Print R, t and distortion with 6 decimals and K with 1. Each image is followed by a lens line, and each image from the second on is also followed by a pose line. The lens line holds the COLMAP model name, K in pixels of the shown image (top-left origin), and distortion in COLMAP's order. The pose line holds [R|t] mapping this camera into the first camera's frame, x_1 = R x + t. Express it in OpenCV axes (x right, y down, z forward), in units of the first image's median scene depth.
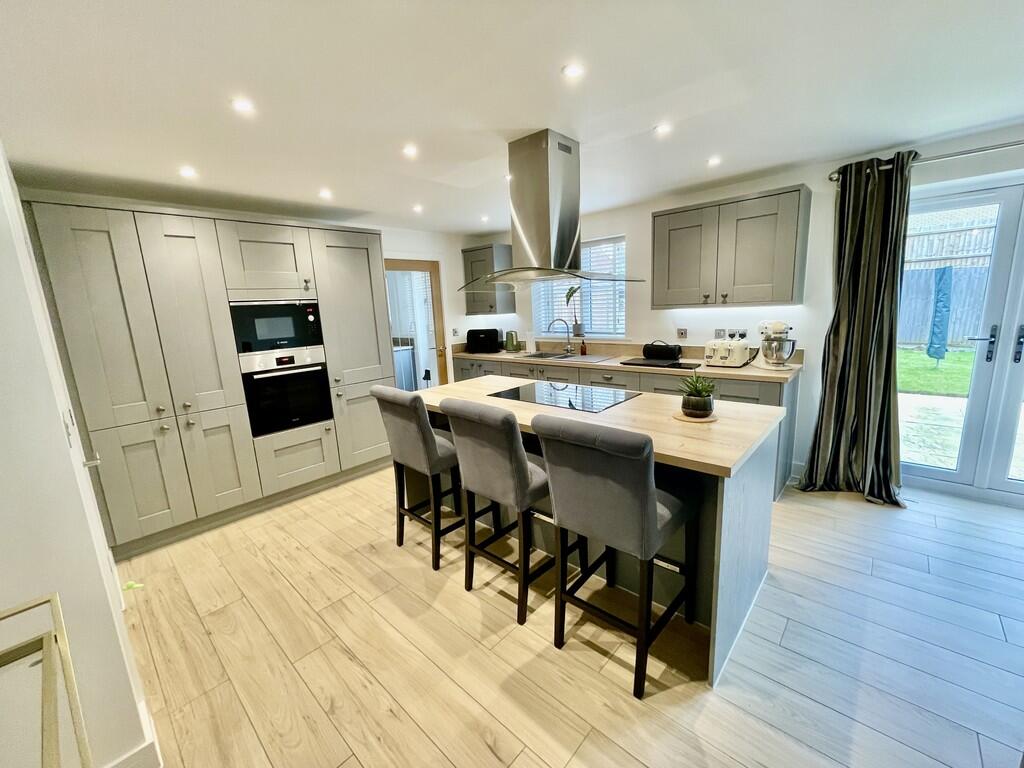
lens RADIAL K [[413.7, 0, 508.9], [0, 413.7, 383.9], [0, 0, 1]] dist [0.003585, 0.000169]
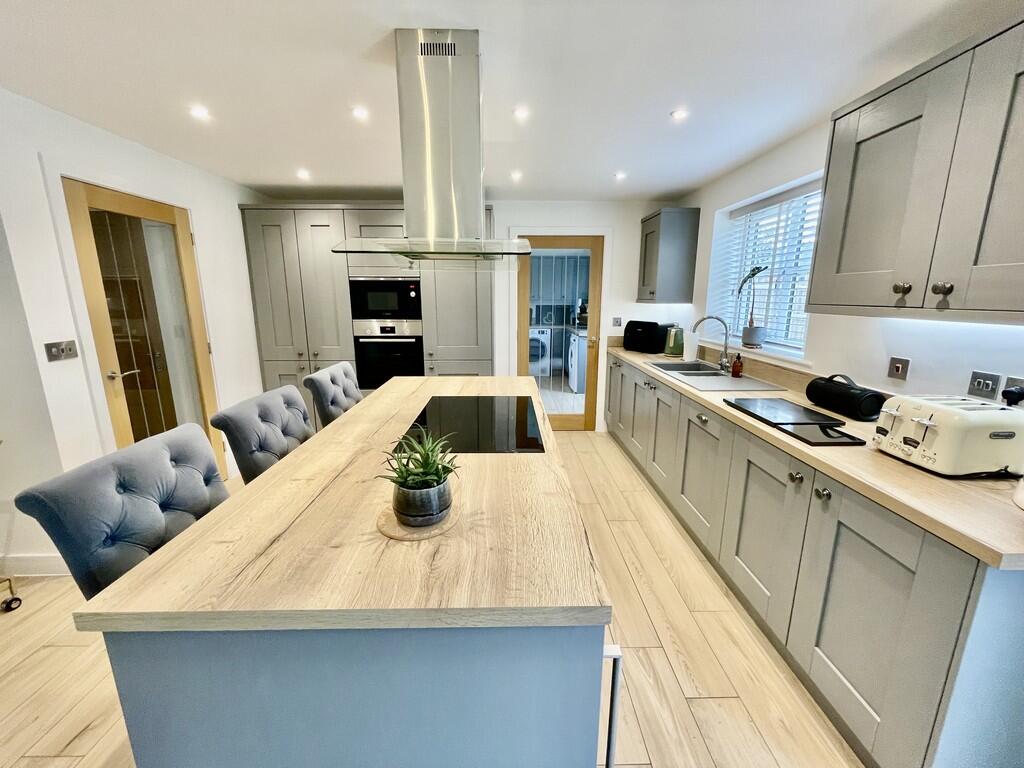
lens RADIAL K [[413.7, 0, 514.2], [0, 413.7, 381.7], [0, 0, 1]] dist [0.003585, 0.000169]
pose [[0.688137, 0.198346, -0.697944, 0.515522], [-0.171040, 0.979147, 0.109623, -0.098051], [0.705133, 0.043941, 0.707712, 0.426693]]
